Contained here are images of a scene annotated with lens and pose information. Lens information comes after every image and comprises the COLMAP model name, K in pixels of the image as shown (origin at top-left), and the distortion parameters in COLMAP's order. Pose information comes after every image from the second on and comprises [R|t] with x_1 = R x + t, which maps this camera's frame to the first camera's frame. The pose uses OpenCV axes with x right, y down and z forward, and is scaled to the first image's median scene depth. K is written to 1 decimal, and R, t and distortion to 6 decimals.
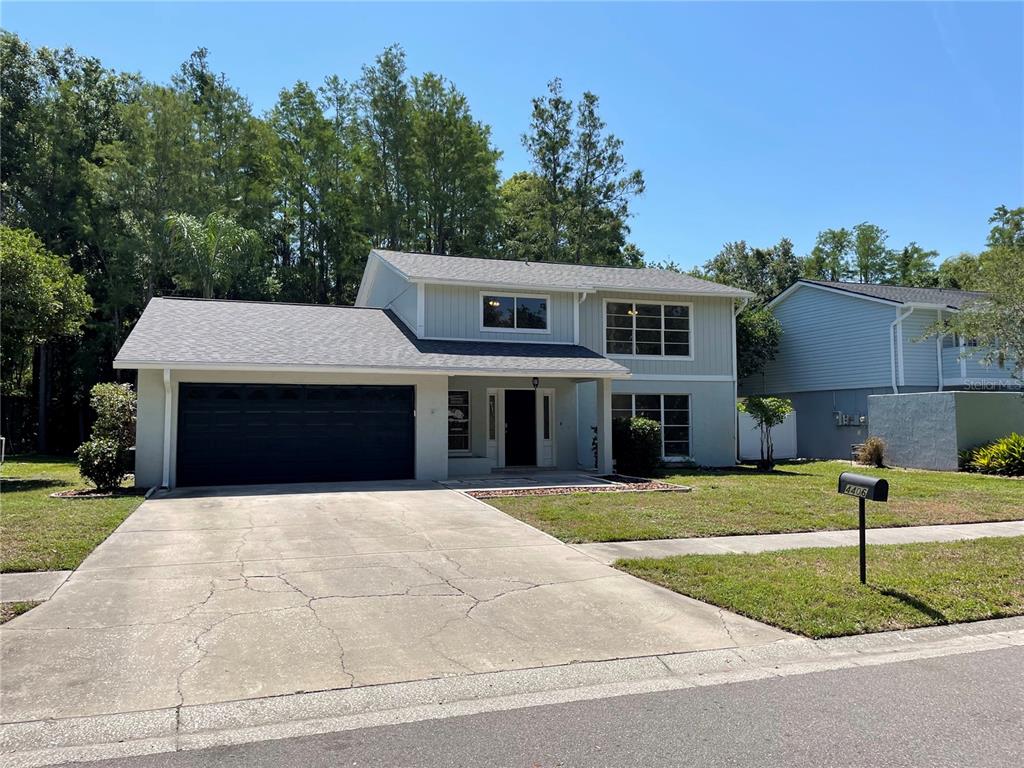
lens RADIAL K [[764.4, 0, 512.0], [0, 764.4, 384.0], [0, 0, 1]] dist [0.099034, -0.132644]
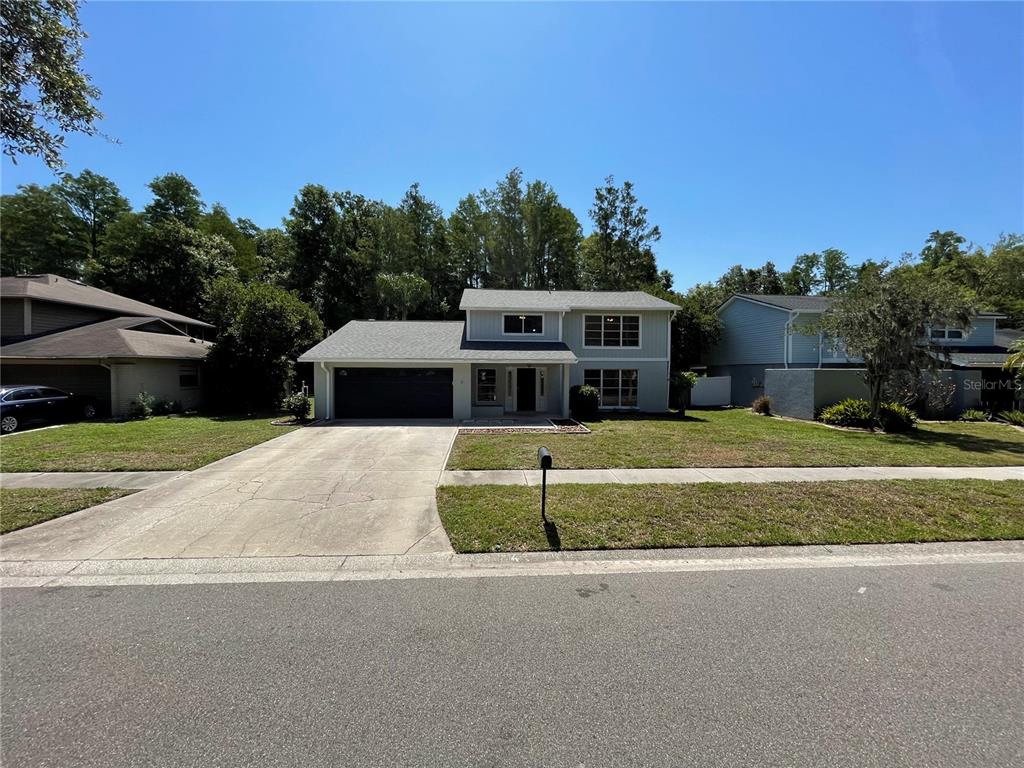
lens RADIAL K [[414.6, 0, 513.0], [0, 414.6, 387.1], [0, 0, 1]] dist [-0.000075, 0.000153]
pose [[0.964661, 0.017963, -0.262882, 0.206410], [0.005855, 0.995966, 0.089540, -0.030502], [0.263430, -0.087915, 0.960664, 0.057056]]
